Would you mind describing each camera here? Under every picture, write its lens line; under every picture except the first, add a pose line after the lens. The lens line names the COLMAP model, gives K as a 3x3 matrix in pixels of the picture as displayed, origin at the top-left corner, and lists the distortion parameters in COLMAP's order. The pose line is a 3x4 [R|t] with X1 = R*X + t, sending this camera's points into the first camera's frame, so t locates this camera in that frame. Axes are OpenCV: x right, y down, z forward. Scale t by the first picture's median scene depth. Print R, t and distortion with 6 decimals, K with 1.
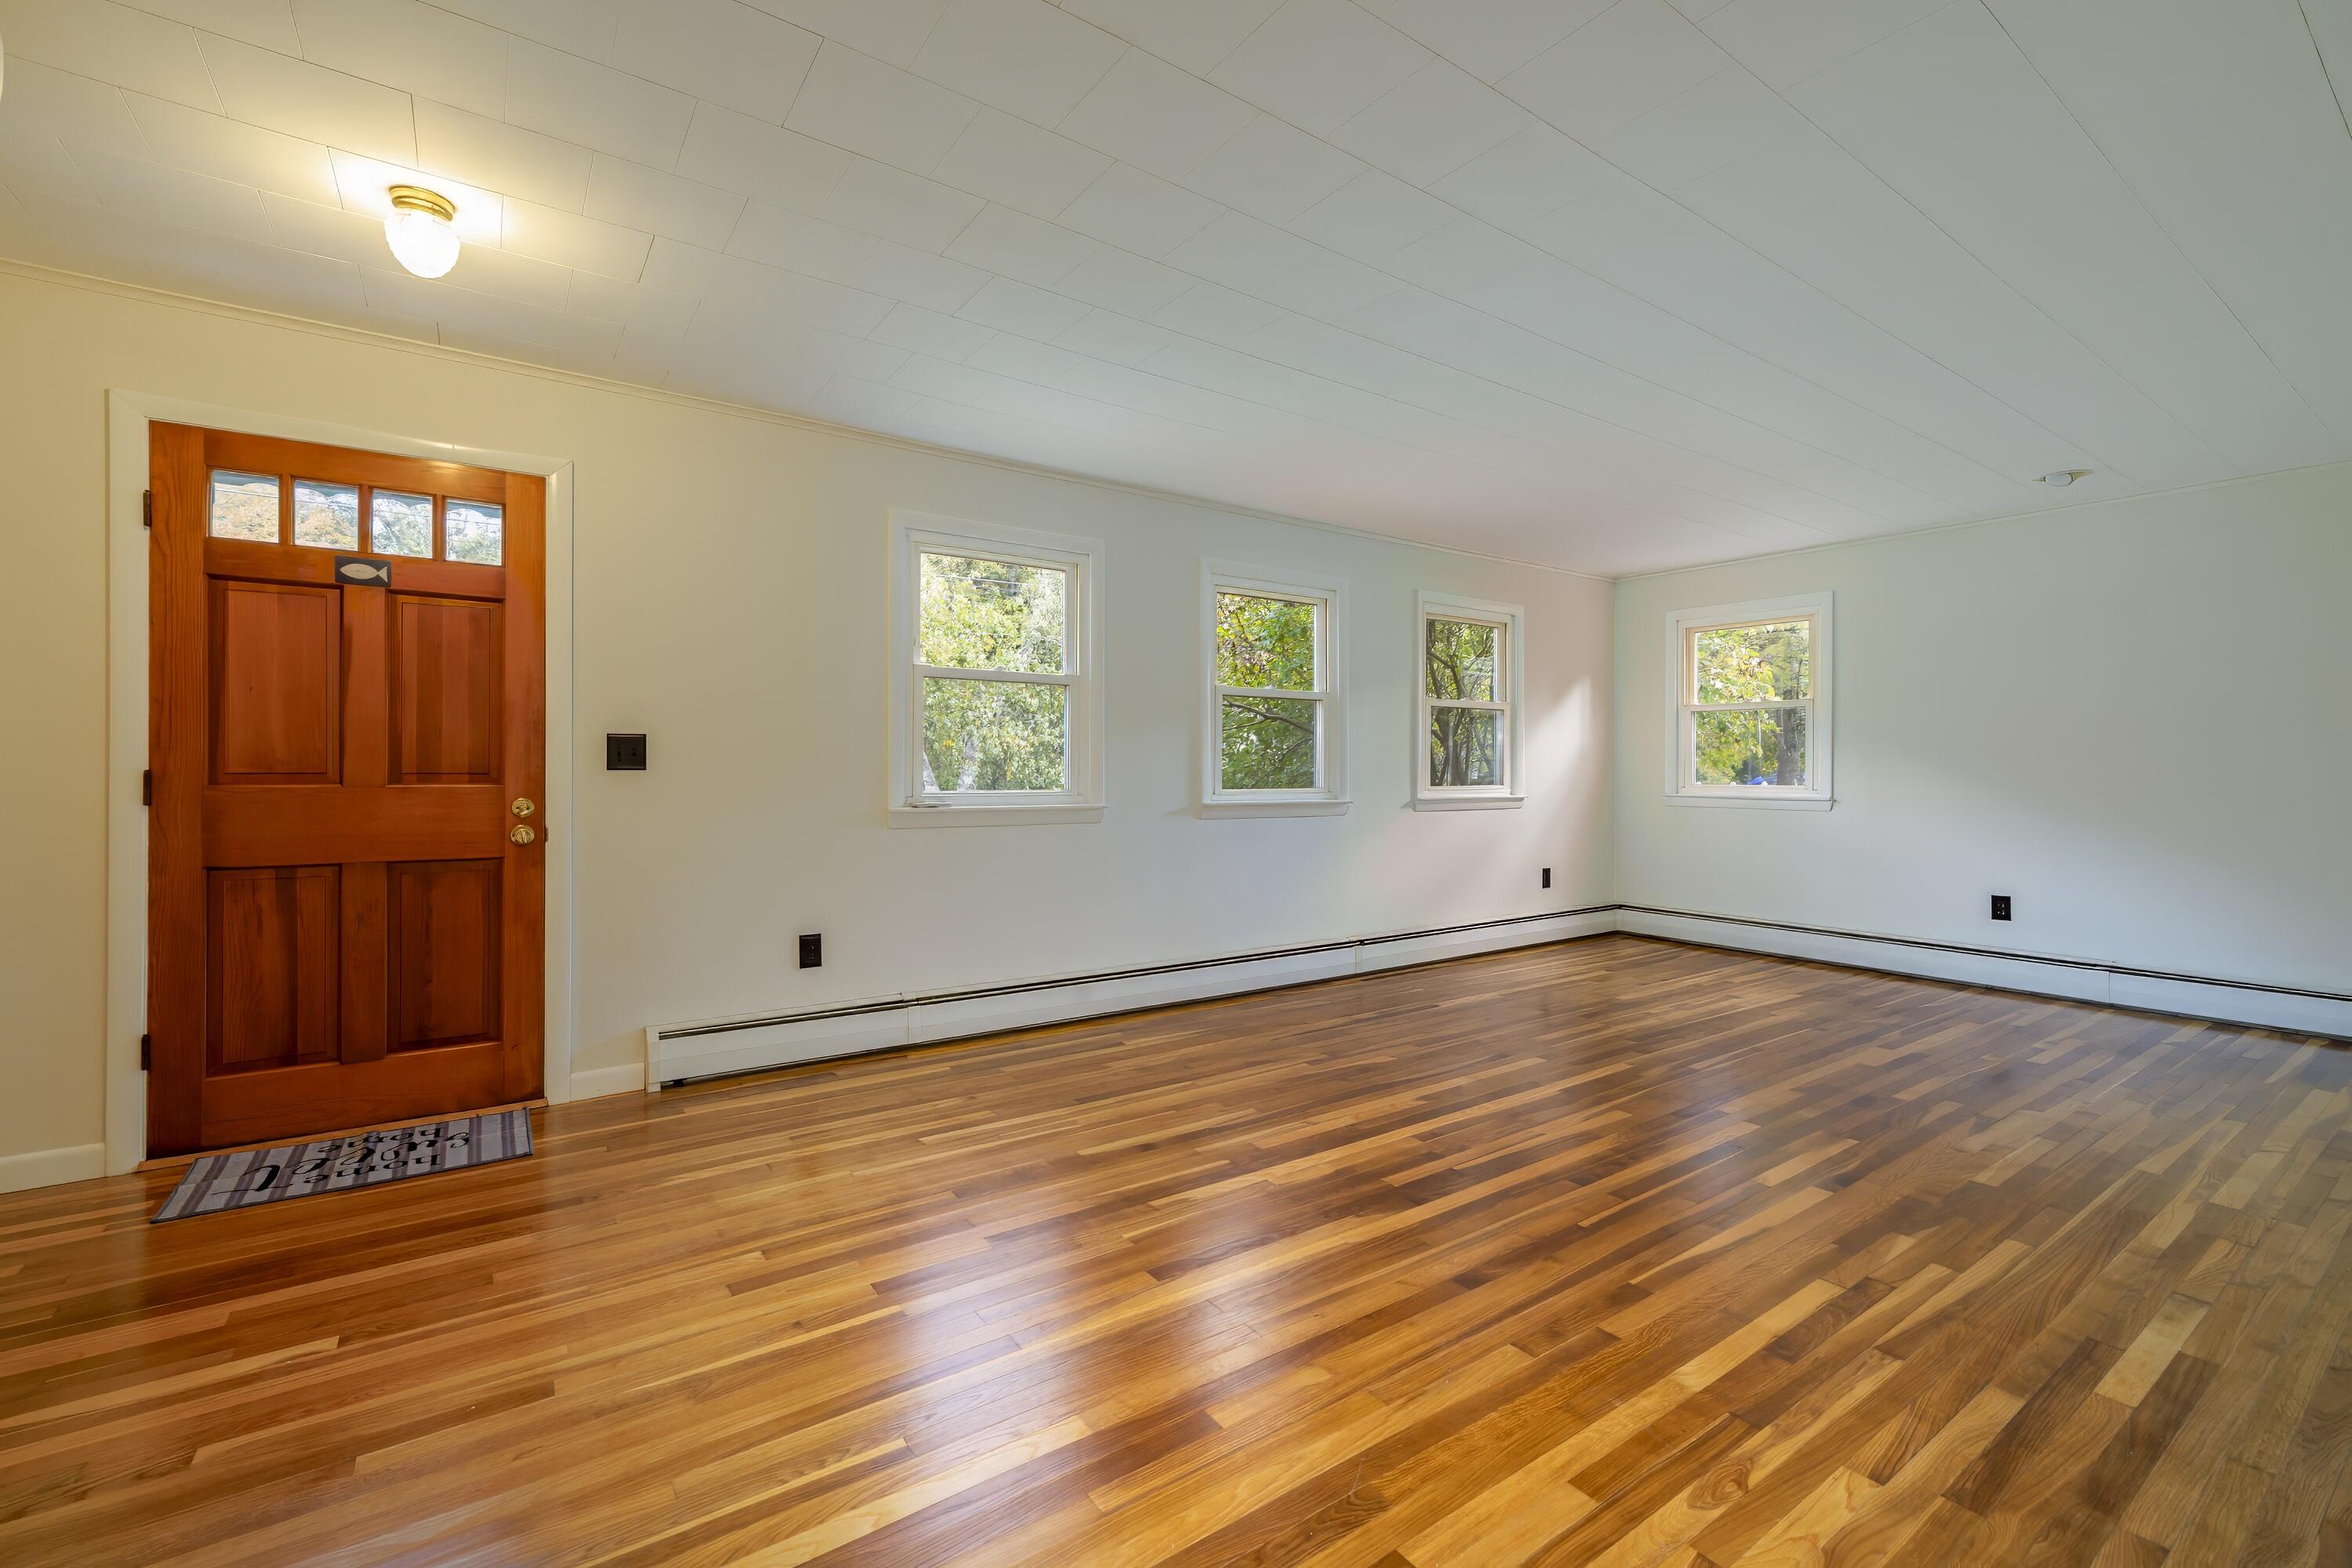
lens RADIAL K [[995.9, 0, 1184.7], [0, 995.9, 776.6], [0, 0, 1]] dist [0.004234, 0.000021]
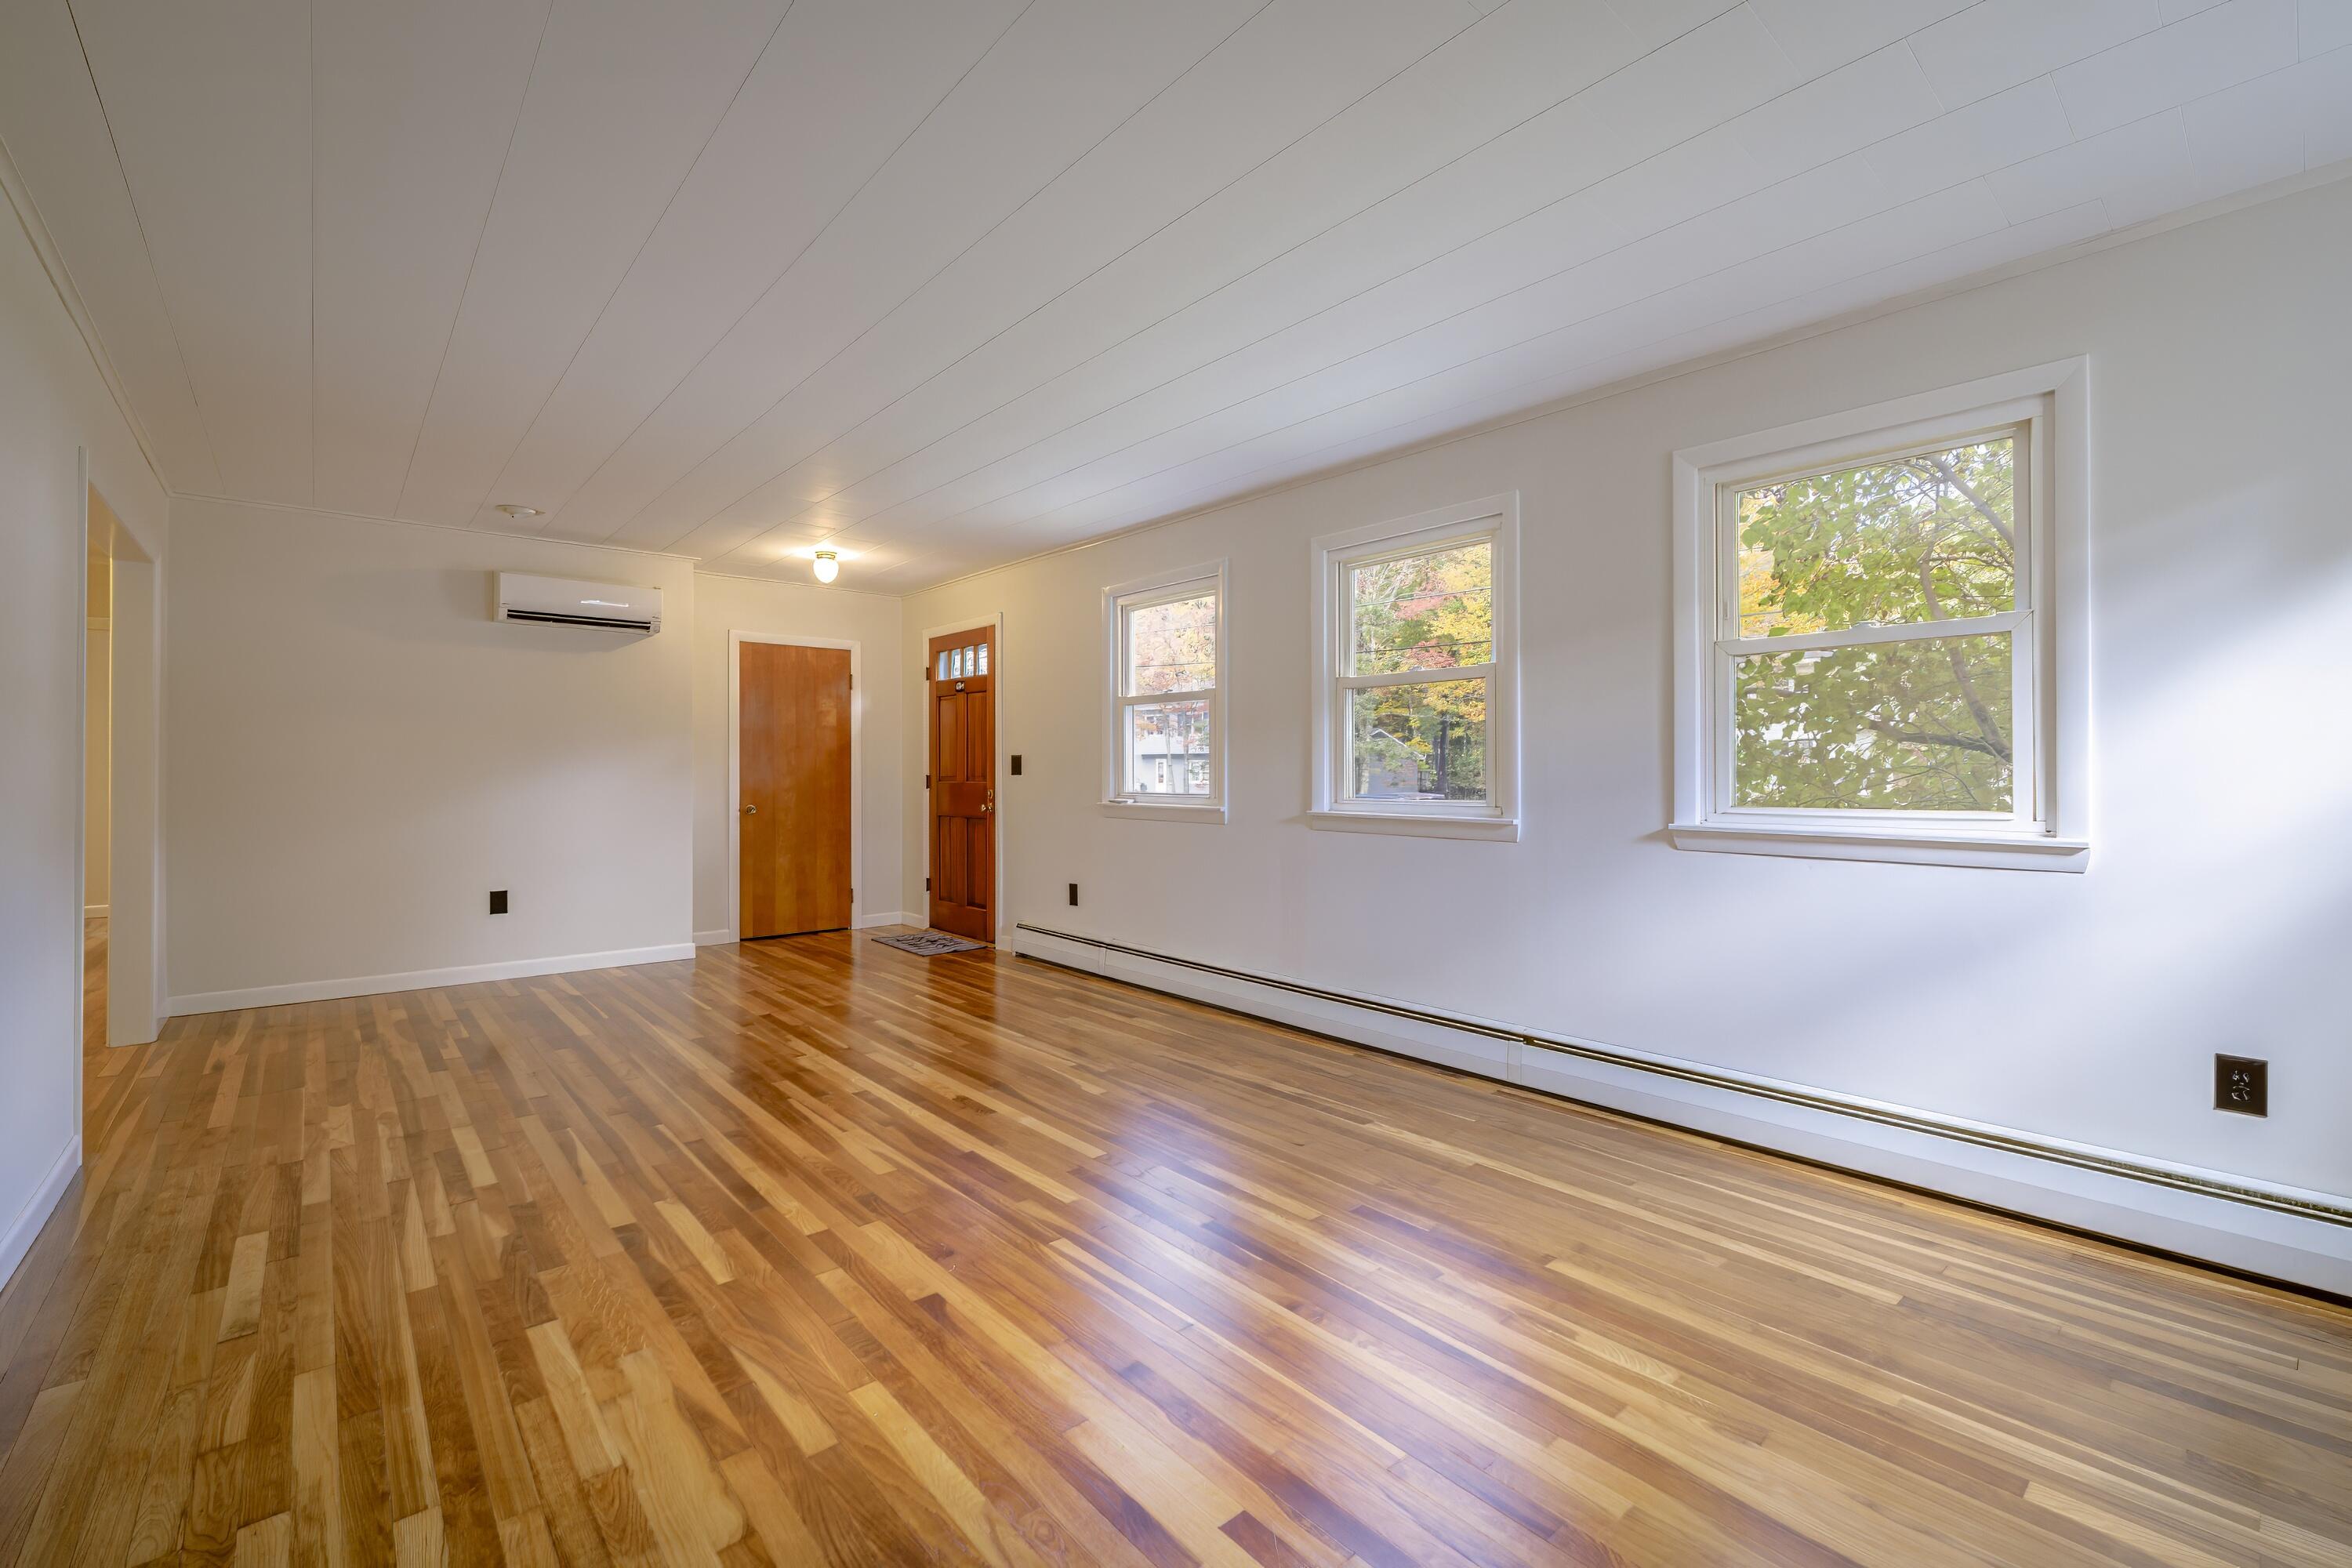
lens RADIAL K [[995.9, 0, 1177.9], [0, 995.9, 770.4], [0, 0, 1]] dist [0.004234, 0.000021]
pose [[0.096244, -0.005824, -0.995341, 1.529645], [-0.007900, 0.999947, -0.006614, -0.007189], [0.995326, 0.008499, 0.096193, 1.344201]]
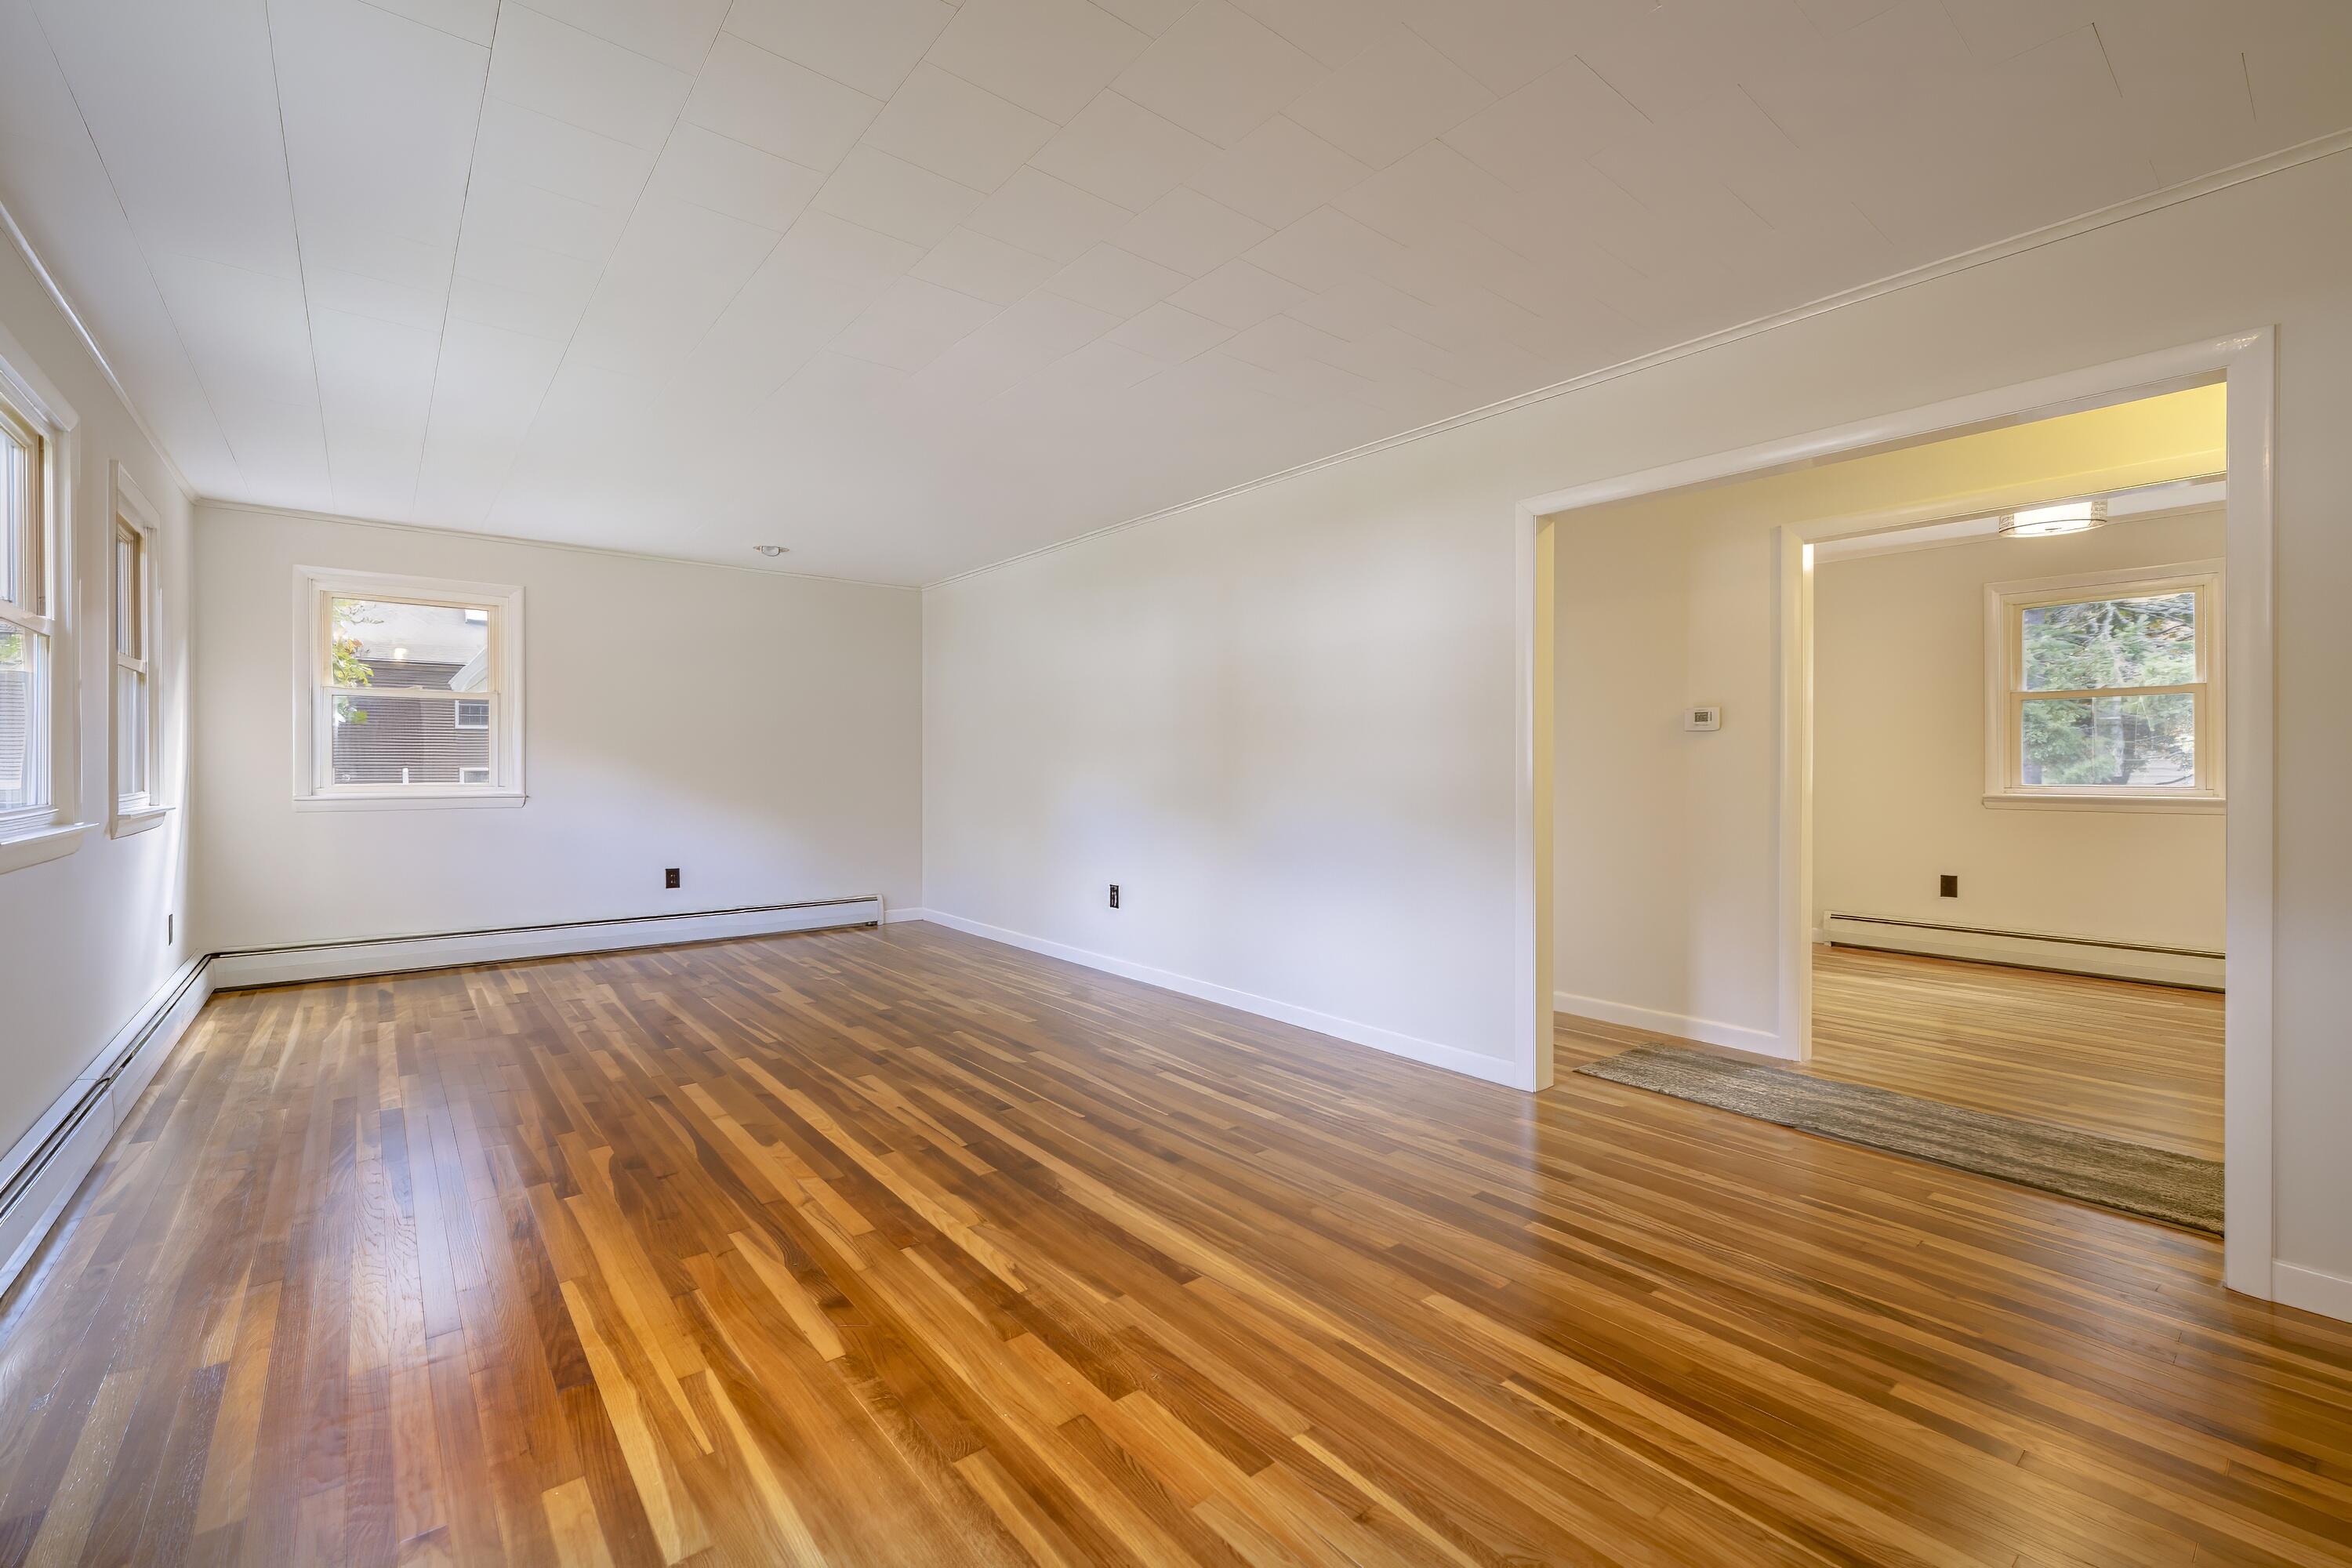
lens RADIAL K [[995.9, 0, 1176.2], [0, 995.9, 771.1], [0, 0, 1]] dist [0.004234, 0.000021]
pose [[-0.068834, -0.009379, 0.997584, -0.791389], [0.006841, 0.999928, 0.009873, -0.012473], [-0.997605, 0.007504, -0.068764, 0.839914]]
